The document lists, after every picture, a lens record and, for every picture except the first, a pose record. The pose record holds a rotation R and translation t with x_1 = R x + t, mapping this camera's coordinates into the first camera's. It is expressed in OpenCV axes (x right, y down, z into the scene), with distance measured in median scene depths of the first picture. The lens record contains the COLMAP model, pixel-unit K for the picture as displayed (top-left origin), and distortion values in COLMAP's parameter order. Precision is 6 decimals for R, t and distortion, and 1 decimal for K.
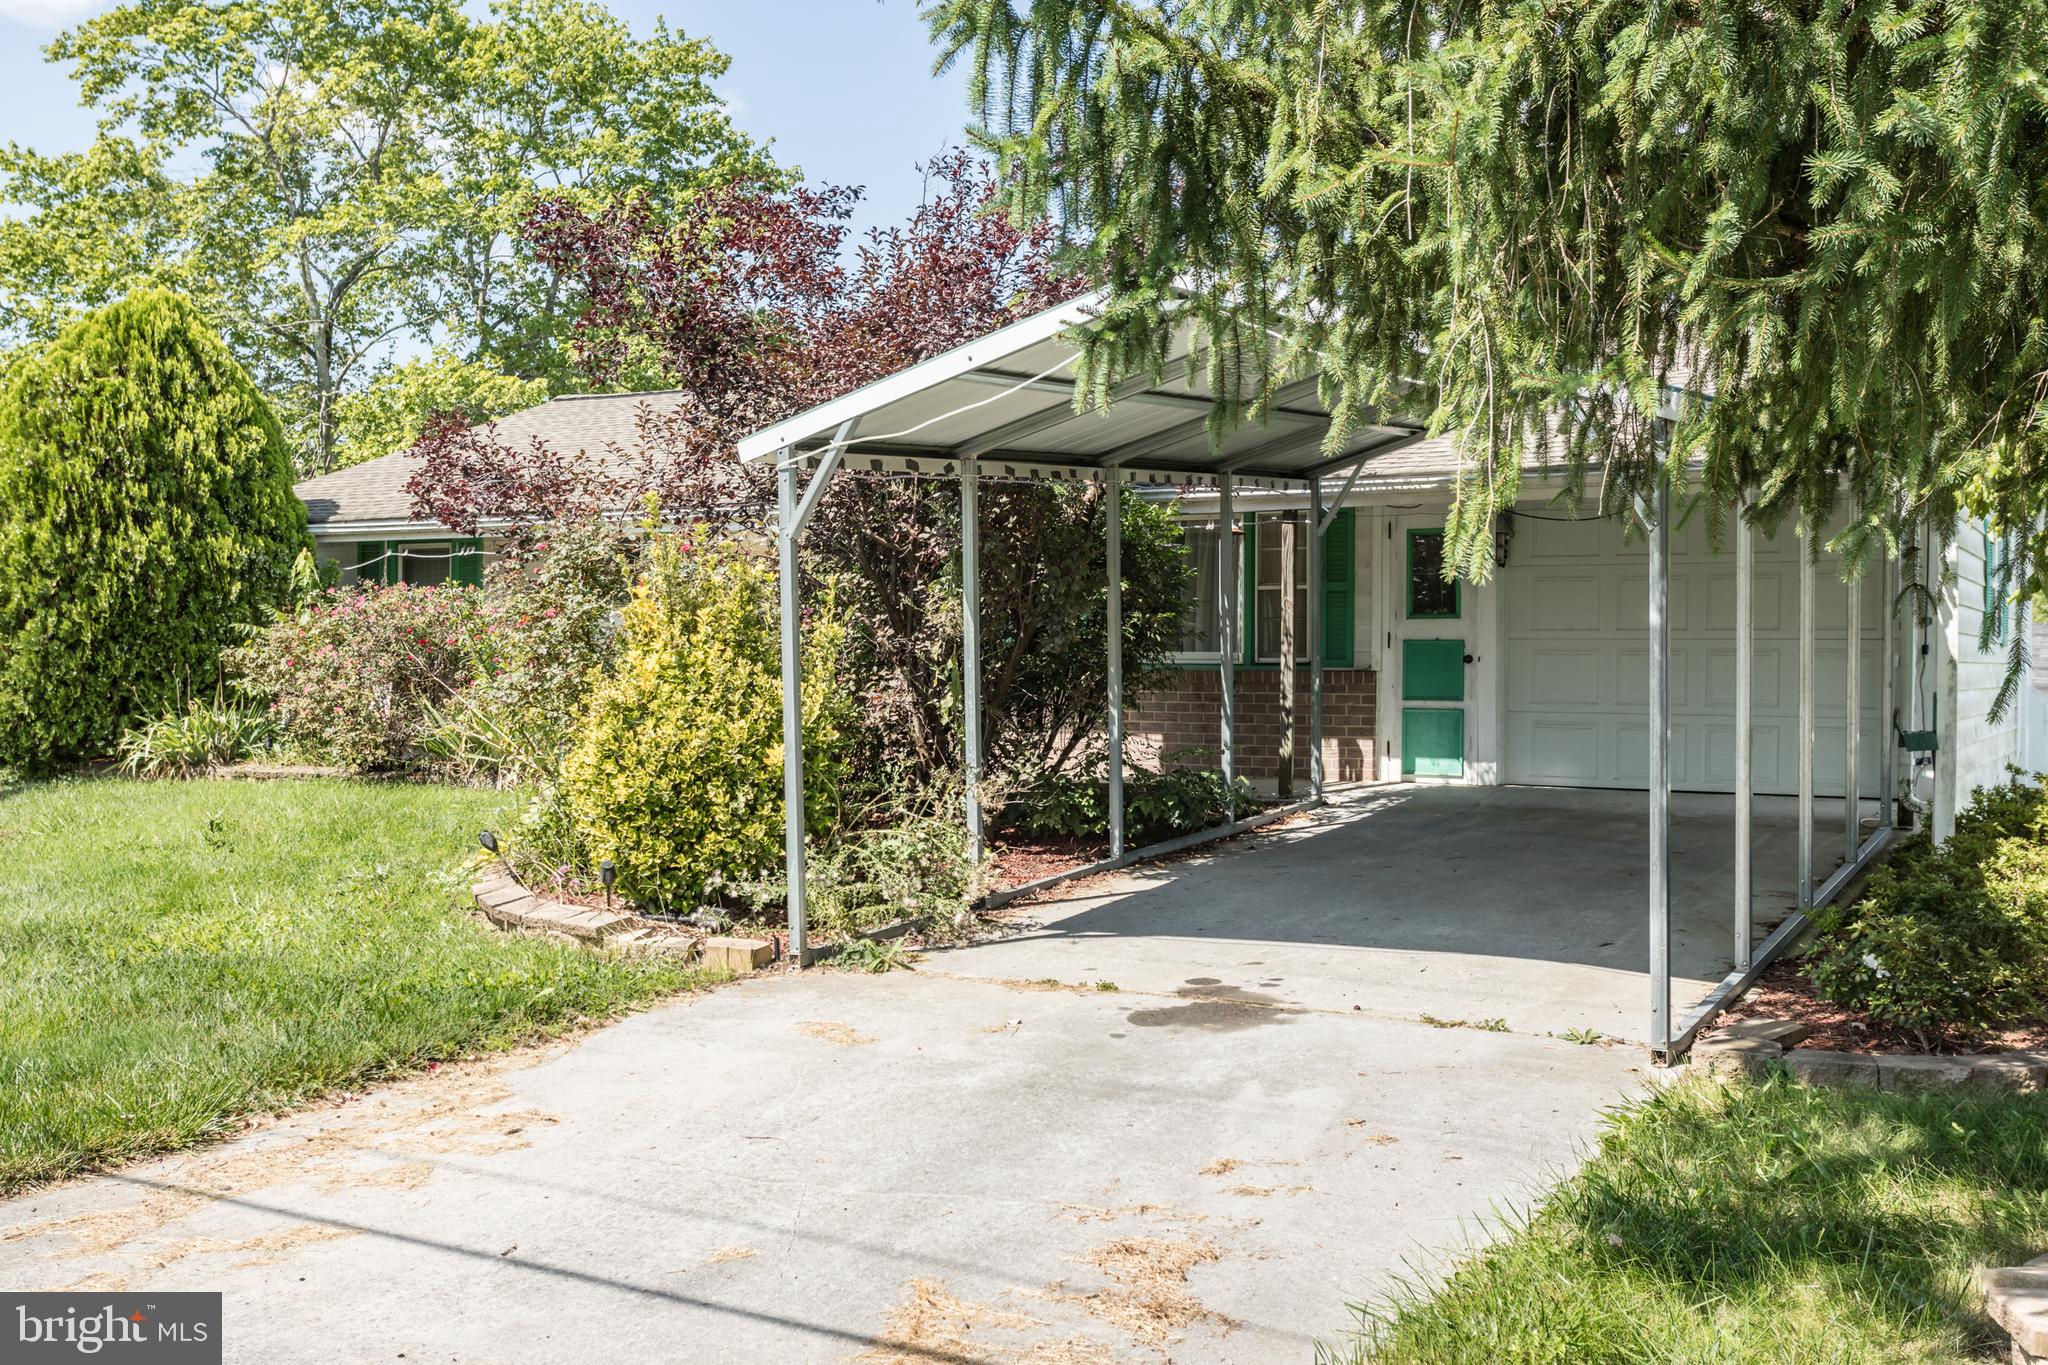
lens RADIAL K [[2066.6, 0, 1024.0], [0, 2066.6, 682.5], [0, 0, 1]] dist [-0.002107, -0.011817]
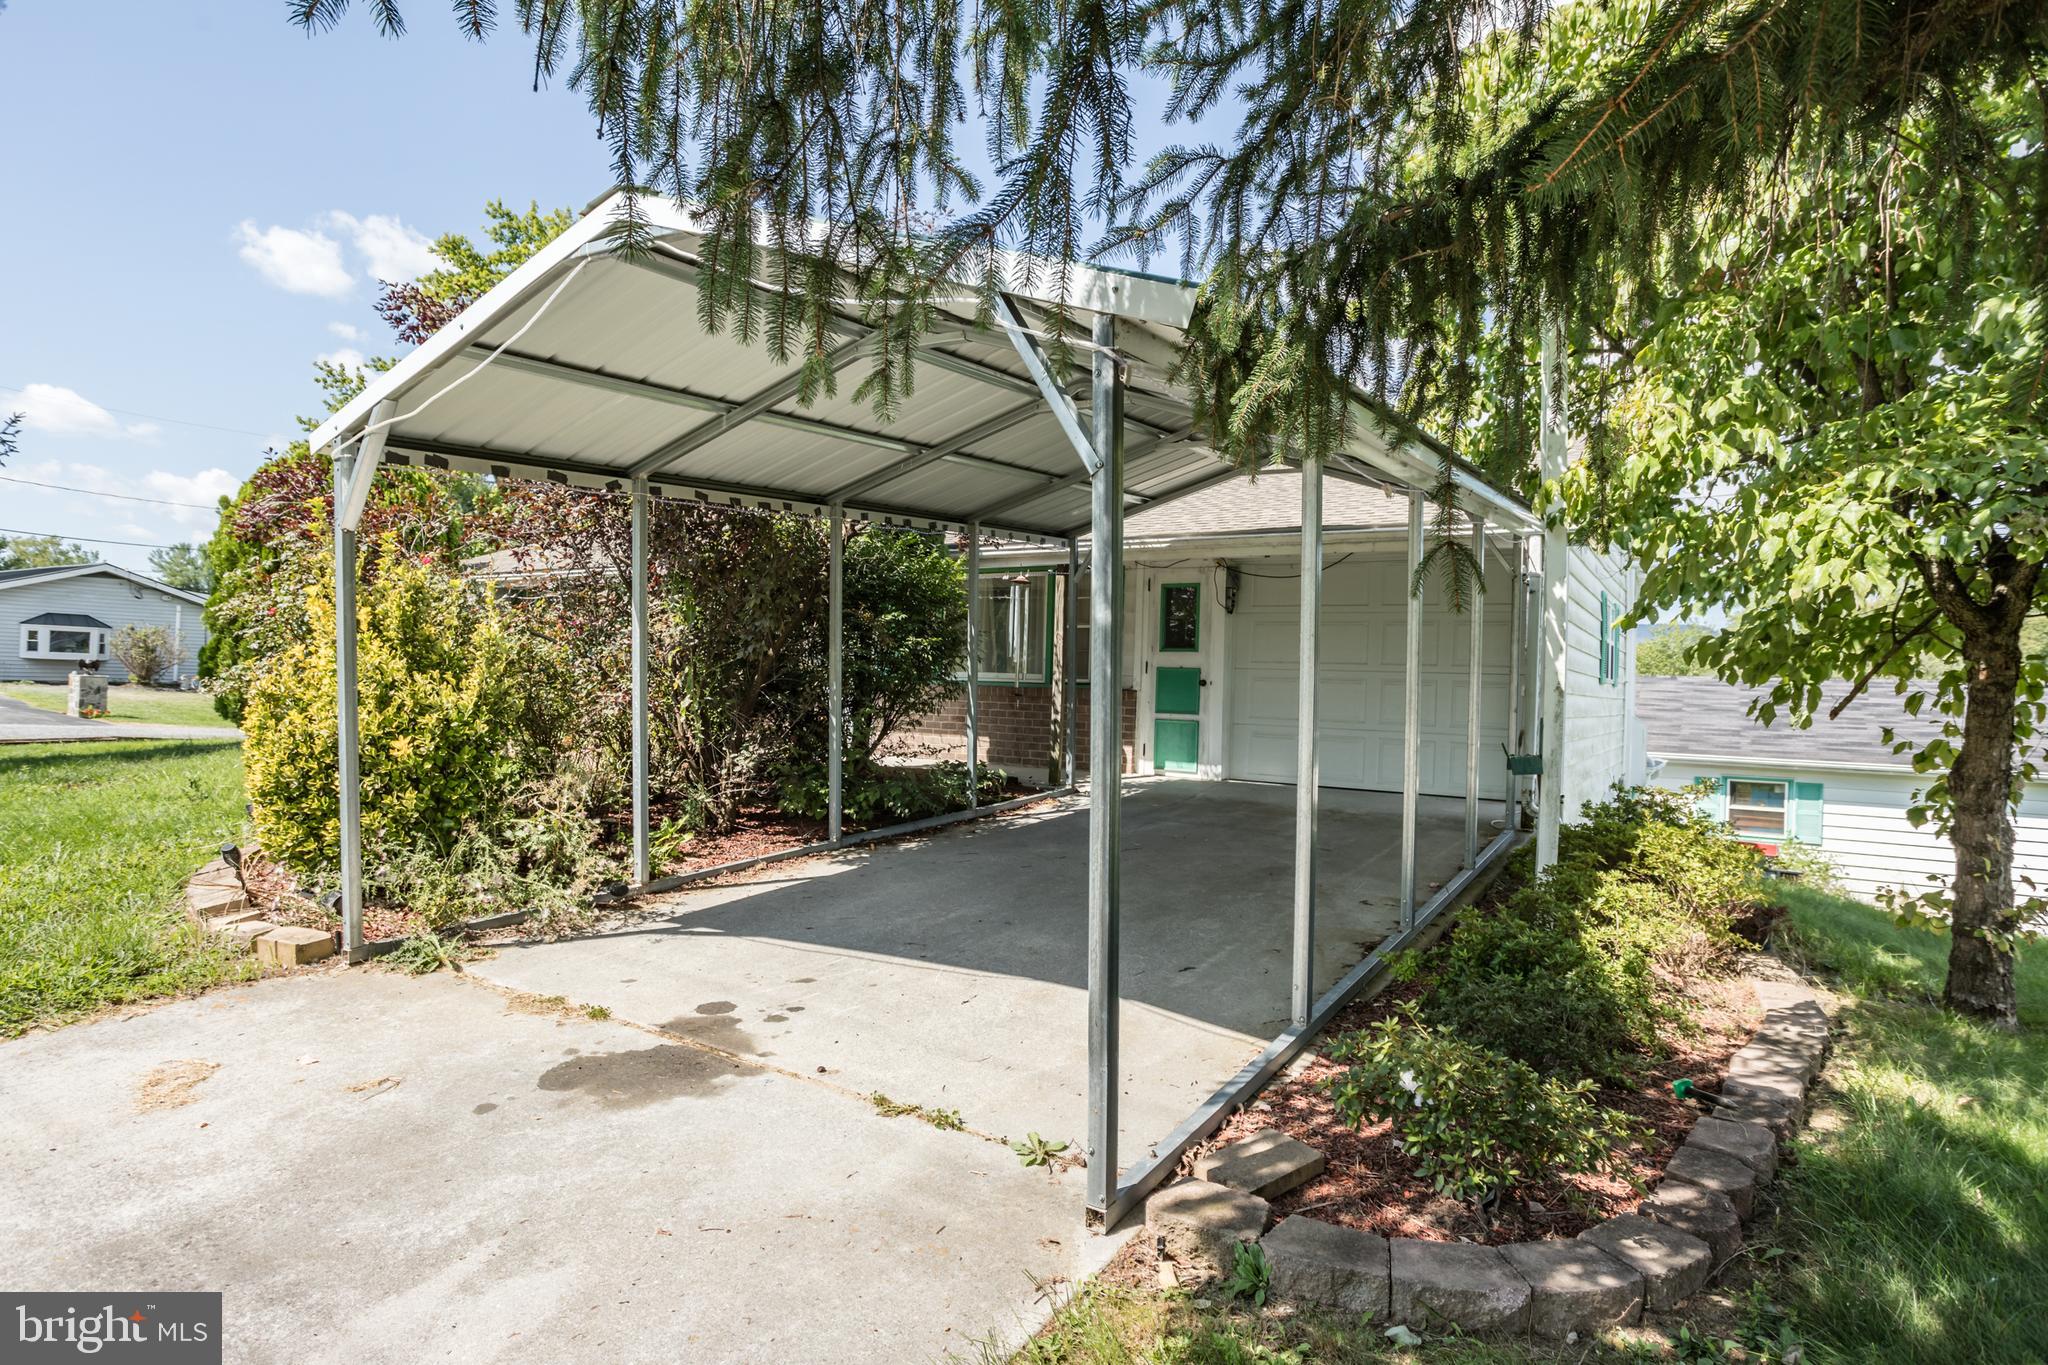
lens RADIAL K [[1125.5, 0, 1024.0], [0, 1125.5, 682.5], [0, 0, 1]] dist [-0.044967, -0.000155]
pose [[0.998467, 0.026576, -0.048550, 0.188419], [-0.027240, 0.999543, -0.013082, 0.001115], [0.048180, 0.014385, 0.998735, 0.388267]]
